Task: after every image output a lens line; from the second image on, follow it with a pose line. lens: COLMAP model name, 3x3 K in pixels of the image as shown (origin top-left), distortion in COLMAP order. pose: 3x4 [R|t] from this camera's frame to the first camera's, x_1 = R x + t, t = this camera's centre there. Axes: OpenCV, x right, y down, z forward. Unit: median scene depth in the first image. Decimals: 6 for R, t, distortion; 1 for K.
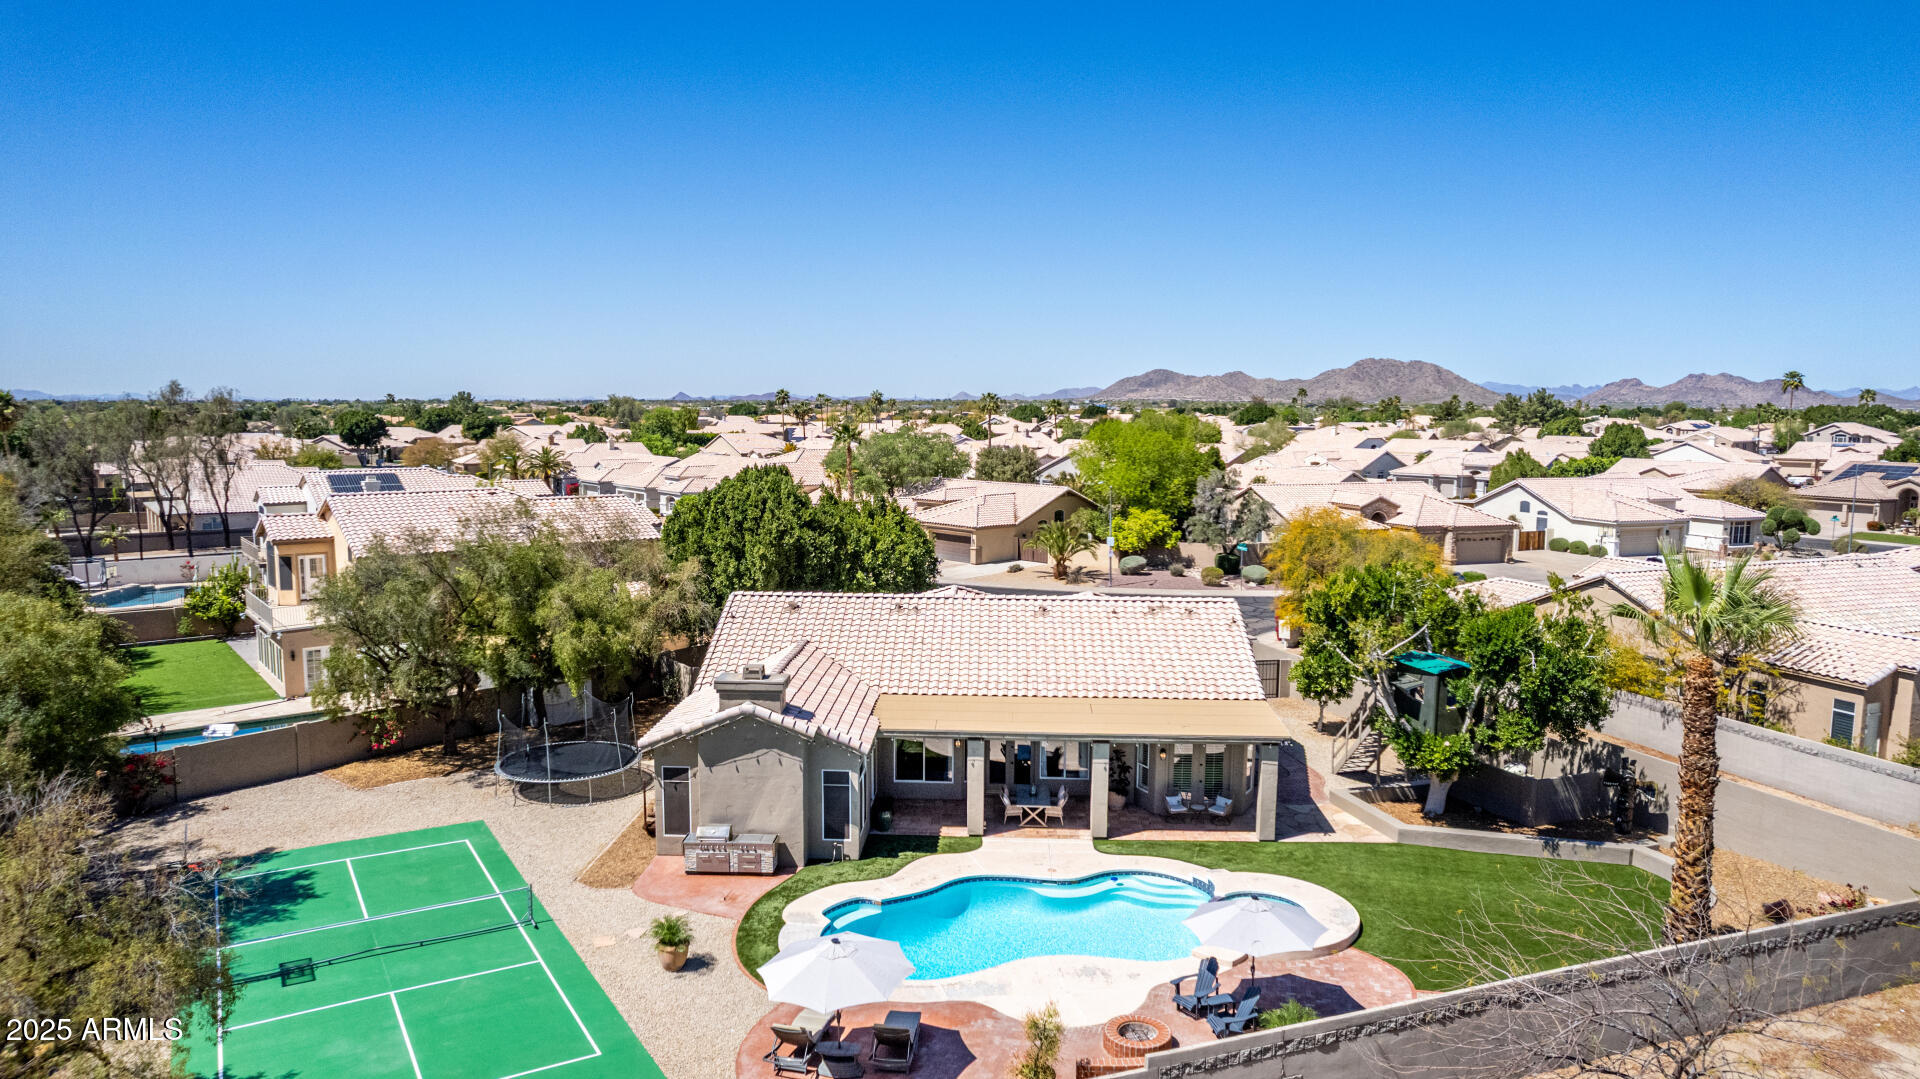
lens RADIAL K [[1245.1, 0, 988.0], [0, 1245.1, 537.1], [0, 0, 1]] dist [-0.055001, 0.041617]
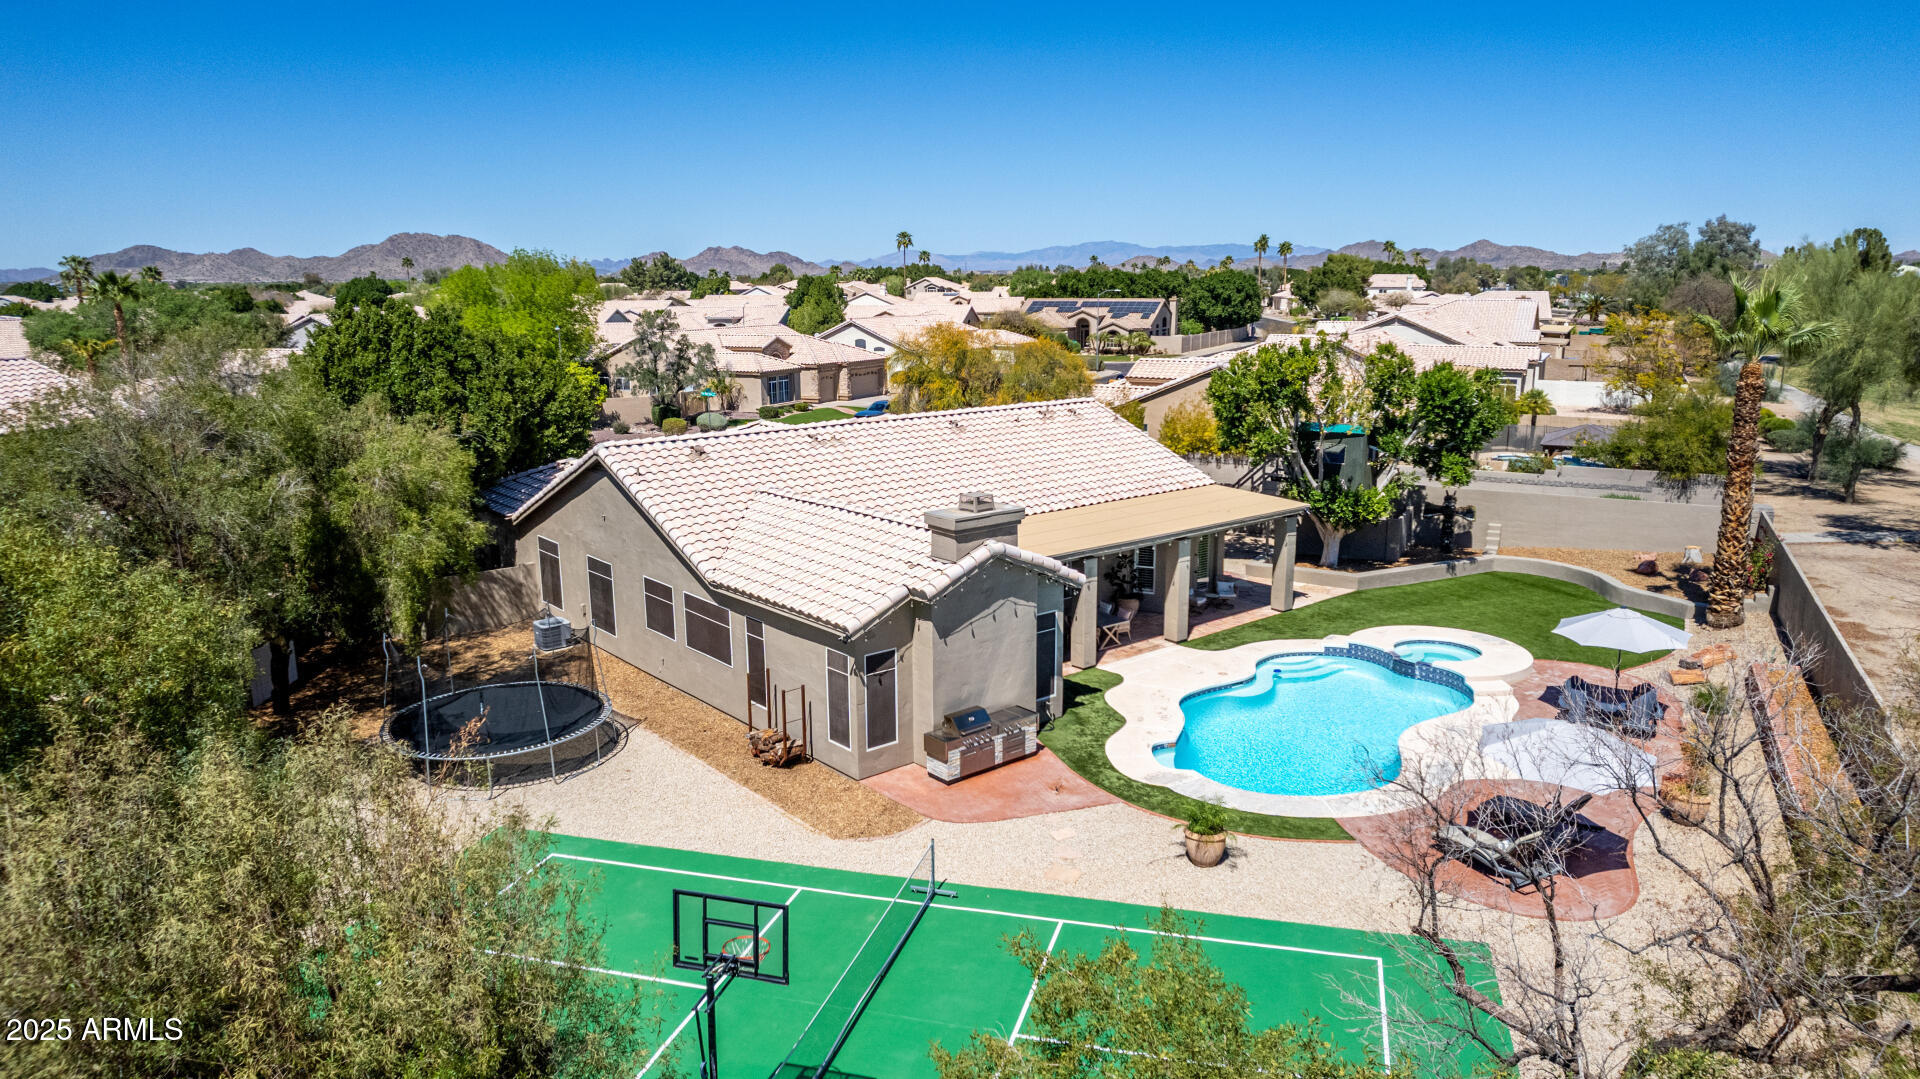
lens RADIAL K [[1245.1, 0, 988.0], [0, 1245.1, 537.1], [0, 0, 1]] dist [-0.055001, 0.041617]
pose [[0.749128, -0.150454, 0.645113, -0.609103], [0.086223, 0.987727, 0.130234, 0.028519], [-0.656789, -0.041939, 0.752907, 0.385352]]
